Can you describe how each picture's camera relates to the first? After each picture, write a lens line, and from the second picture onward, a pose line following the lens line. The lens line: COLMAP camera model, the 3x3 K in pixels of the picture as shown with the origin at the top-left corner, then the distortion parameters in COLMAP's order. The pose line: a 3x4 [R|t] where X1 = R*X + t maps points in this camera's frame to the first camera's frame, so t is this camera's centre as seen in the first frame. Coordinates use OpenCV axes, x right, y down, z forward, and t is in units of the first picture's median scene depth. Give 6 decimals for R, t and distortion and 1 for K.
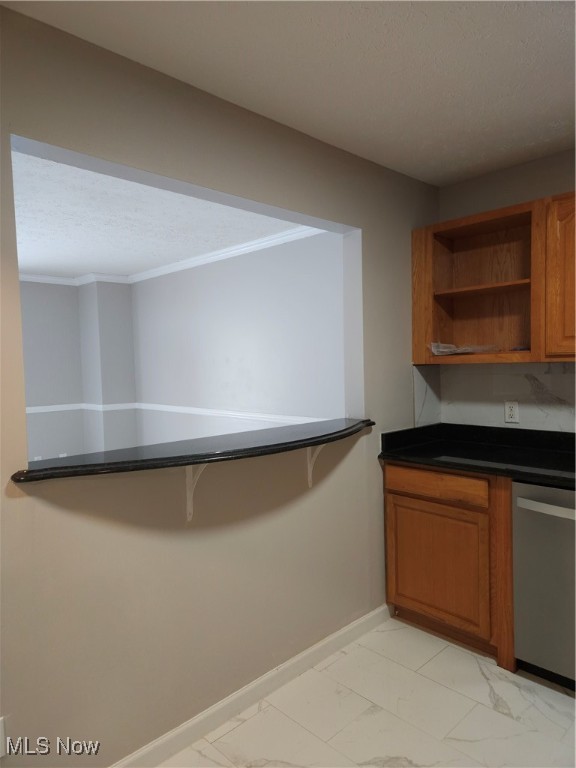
lens RADIAL K [[510.9, 0, 289.3], [0, 510.9, 381.4], [0, 0, 1]] dist [0.063294, -0.052482]
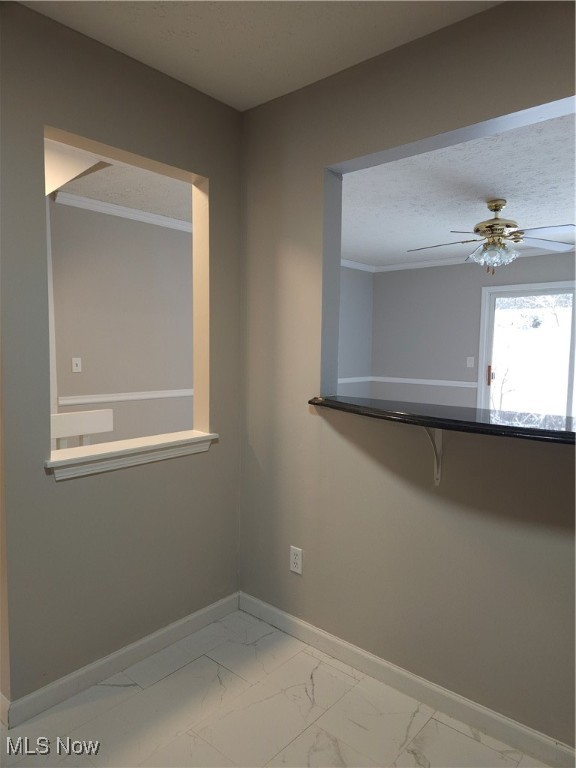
lens RADIAL K [[510.9, 0, 289.3], [0, 510.9, 381.4], [0, 0, 1]] dist [0.063294, -0.052482]
pose [[0.082970, 0.088655, -0.992601, 0.739051], [-0.054431, 0.994951, 0.084315, 0.005271], [0.995064, 0.047033, 0.087376, 0.625822]]
